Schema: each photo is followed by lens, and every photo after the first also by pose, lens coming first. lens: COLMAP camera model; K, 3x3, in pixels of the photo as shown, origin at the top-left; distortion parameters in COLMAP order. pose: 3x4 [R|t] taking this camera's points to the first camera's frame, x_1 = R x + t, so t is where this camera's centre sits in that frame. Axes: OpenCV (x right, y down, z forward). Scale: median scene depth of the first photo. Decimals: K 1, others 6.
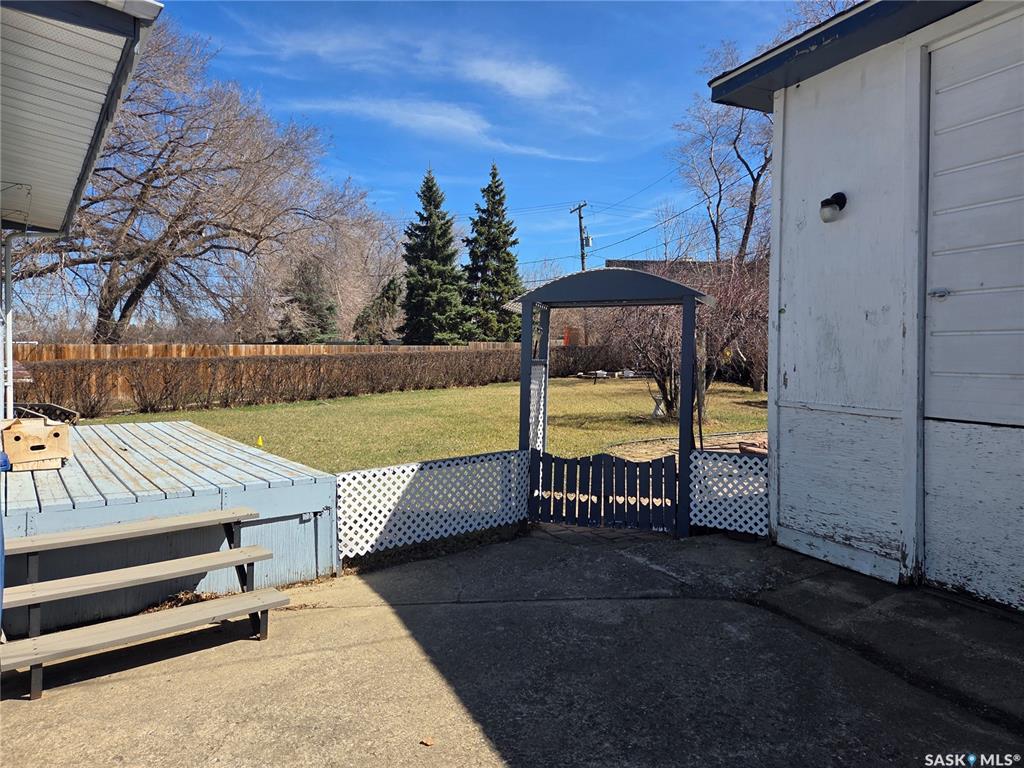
lens RADIAL K [[668.5, 0, 512.2], [0, 668.5, 371.4], [0, 0, 1]] dist [0.054867, -0.050709]
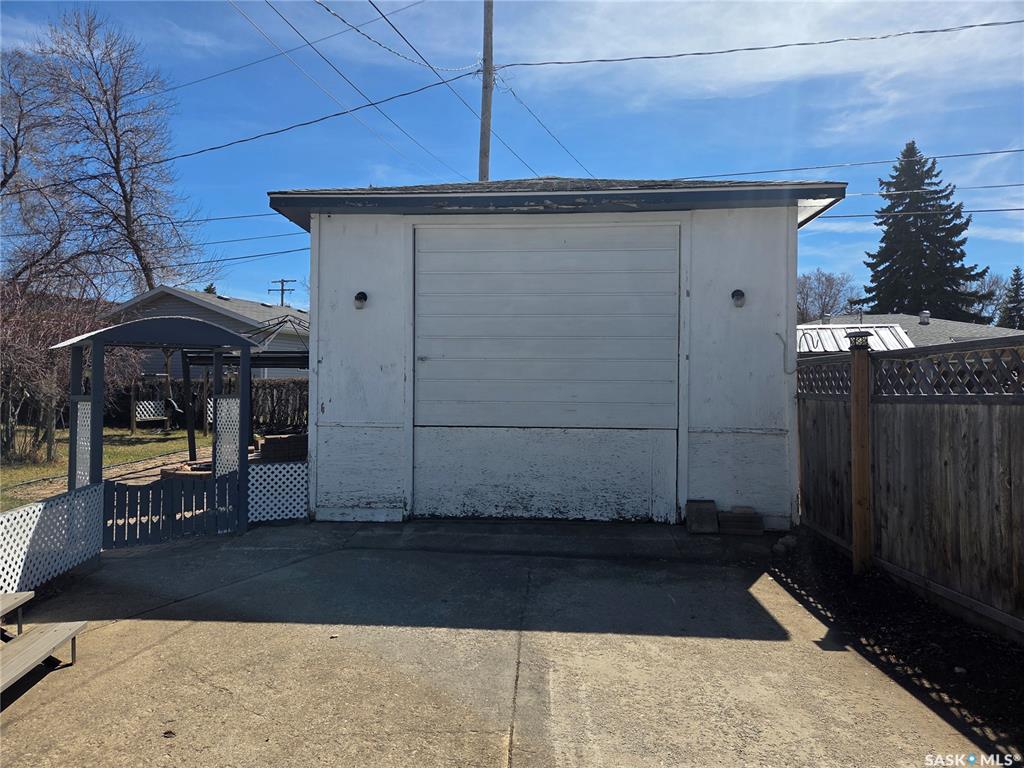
lens RADIAL K [[683.6, 0, 512.0], [0, 683.6, 384.0], [0, 0, 1]] dist [-0.003584, -0.055716]
pose [[0.466068, 0.005946, 0.884729, -0.850189], [0.018440, 0.999695, -0.016433, -0.009032], [-0.884557, 0.023973, 0.465816, -0.087476]]
